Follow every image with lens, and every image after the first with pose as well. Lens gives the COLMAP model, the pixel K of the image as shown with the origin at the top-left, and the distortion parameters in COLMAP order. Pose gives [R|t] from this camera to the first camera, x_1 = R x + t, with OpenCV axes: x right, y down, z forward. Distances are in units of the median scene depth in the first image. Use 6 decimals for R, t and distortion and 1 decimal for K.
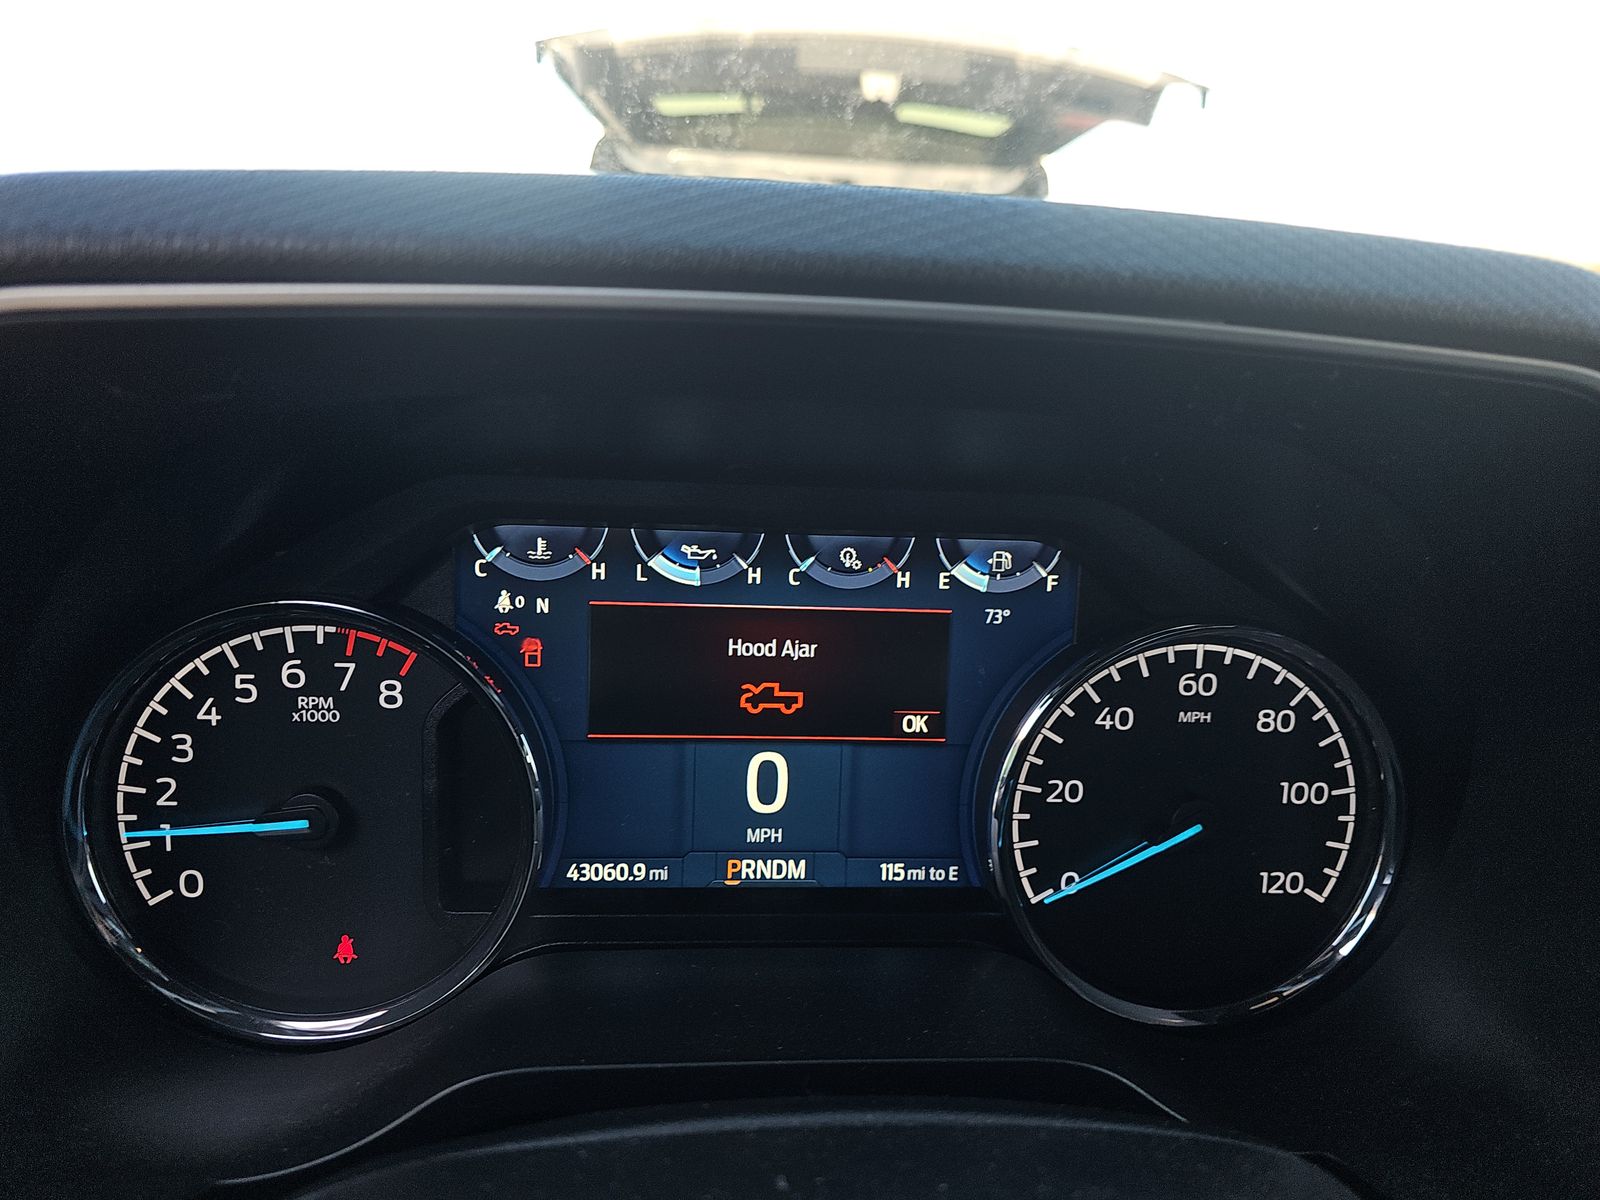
lens RADIAL K [[1053.4, 0, 792.0], [0, 1053.4, 604.6], [0, 0, 1]] dist [0.044214, -0.111821]
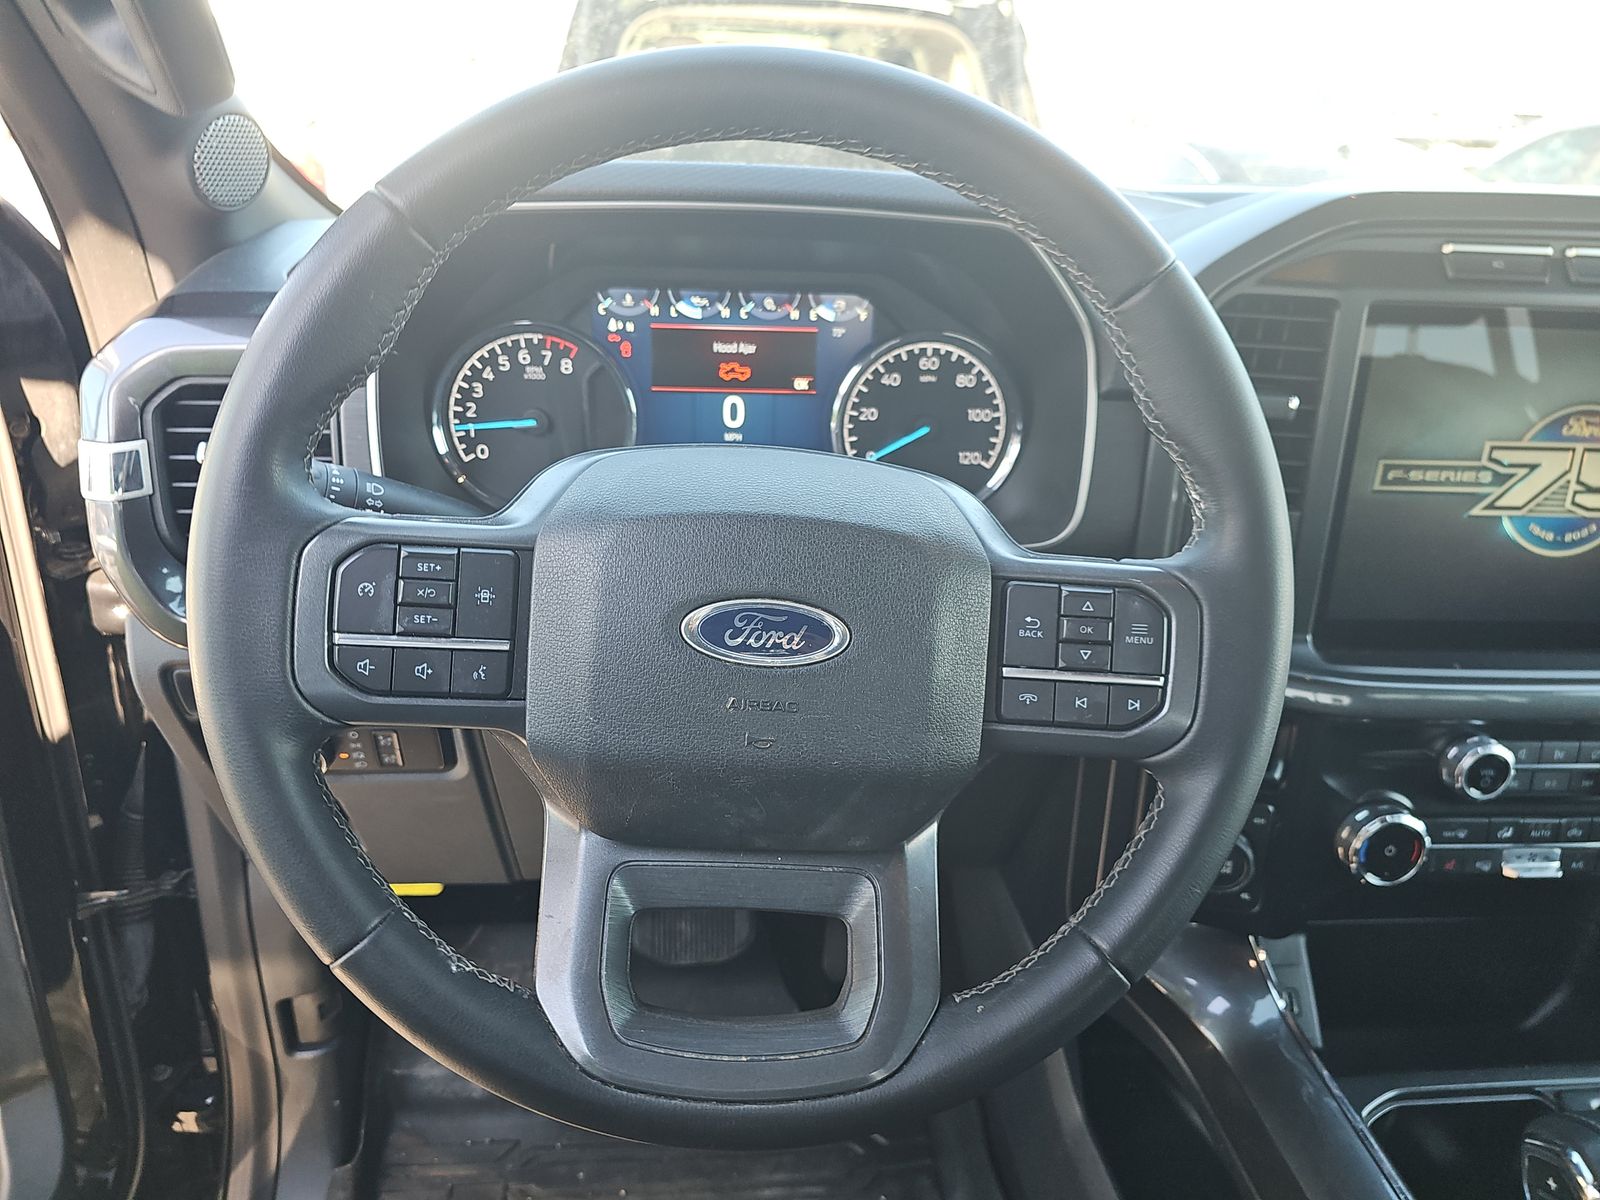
lens RADIAL K [[1053.4, 0, 792.0], [0, 1053.4, 604.6], [0, 0, 1]] dist [0.044214, -0.111821]
pose [[0.999861, -0.000995, -0.016657, 0.136894], [0.004371, 0.978984, 0.203889, 0.118109], [0.016104, -0.203933, 0.978852, -1.251674]]
